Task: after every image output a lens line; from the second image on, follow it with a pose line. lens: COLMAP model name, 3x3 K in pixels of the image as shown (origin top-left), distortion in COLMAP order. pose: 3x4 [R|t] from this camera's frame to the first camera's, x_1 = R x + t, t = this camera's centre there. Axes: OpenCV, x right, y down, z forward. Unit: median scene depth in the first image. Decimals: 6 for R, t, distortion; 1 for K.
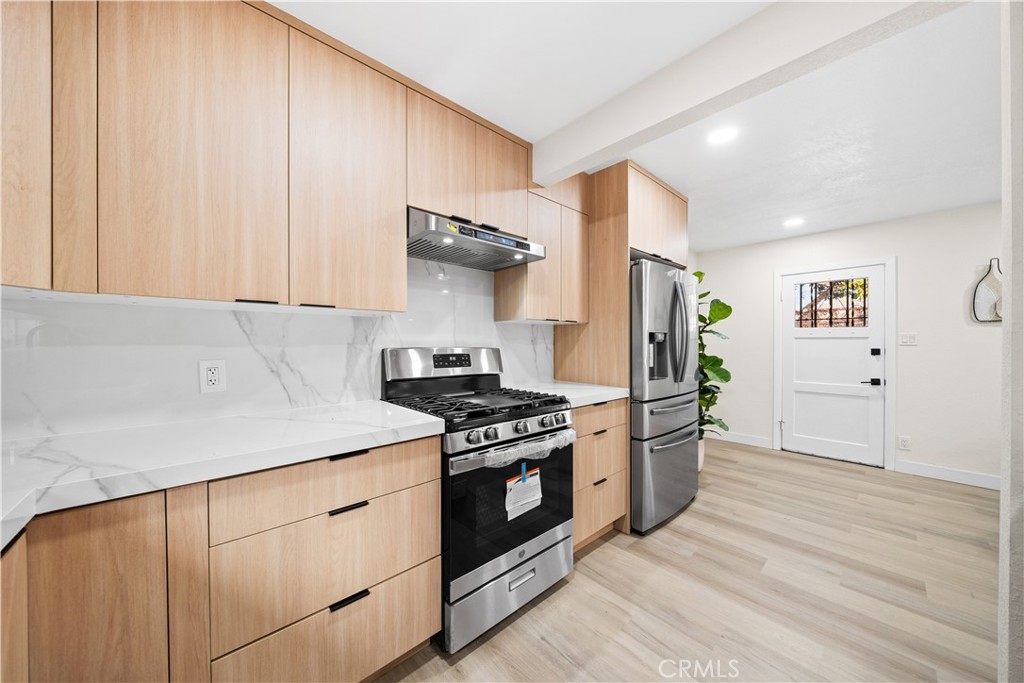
lens RADIAL K [[352.1, 0, 509.1], [0, 352.1, 342.9], [0, 0, 1]] dist [-0.002736, -0.000115]
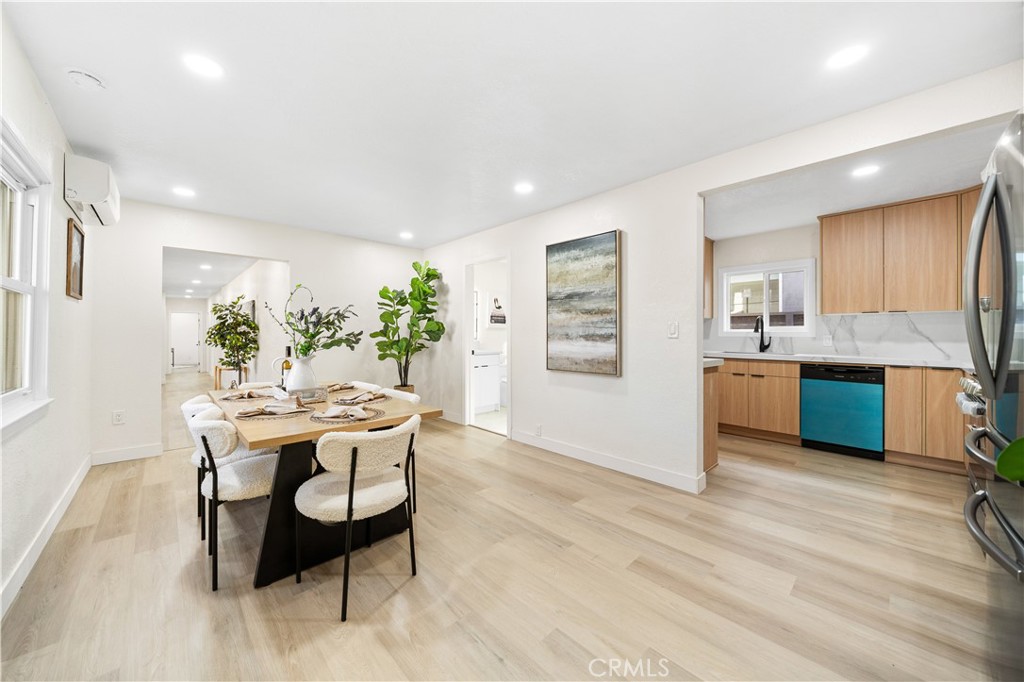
lens RADIAL K [[370.9, 0, 511.7], [0, 370.9, 331.8], [0, 0, 1]] dist [-0.001020, -0.000159]
pose [[-0.999749, -0.002040, -0.022300, 0.935237], [-0.002153, 0.999985, 0.005049, 0.021223], [0.022290, 0.005095, -0.999739, 1.230565]]
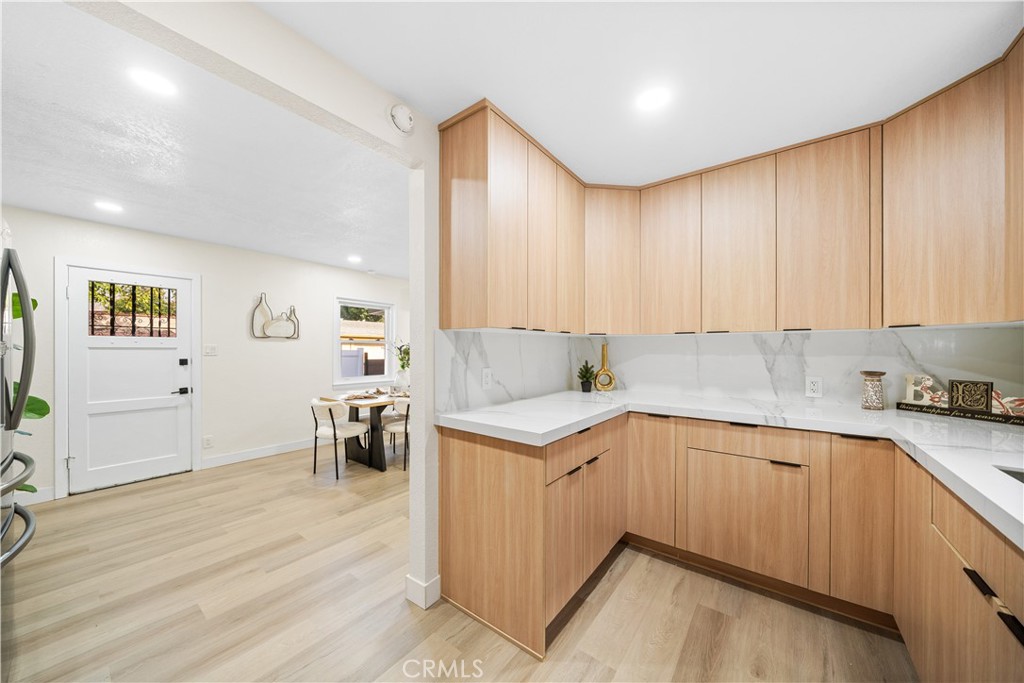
lens RADIAL K [[352.1, 0, 509.0], [0, 352.1, 348.3], [0, 0, 1]] dist [-0.002736, -0.000115]
pose [[-0.172129, 0.007411, 0.985046, -0.175538], [0.002111, 0.999972, -0.007155, -0.006787], [-0.985072, 0.000848, -0.172140, 0.265707]]
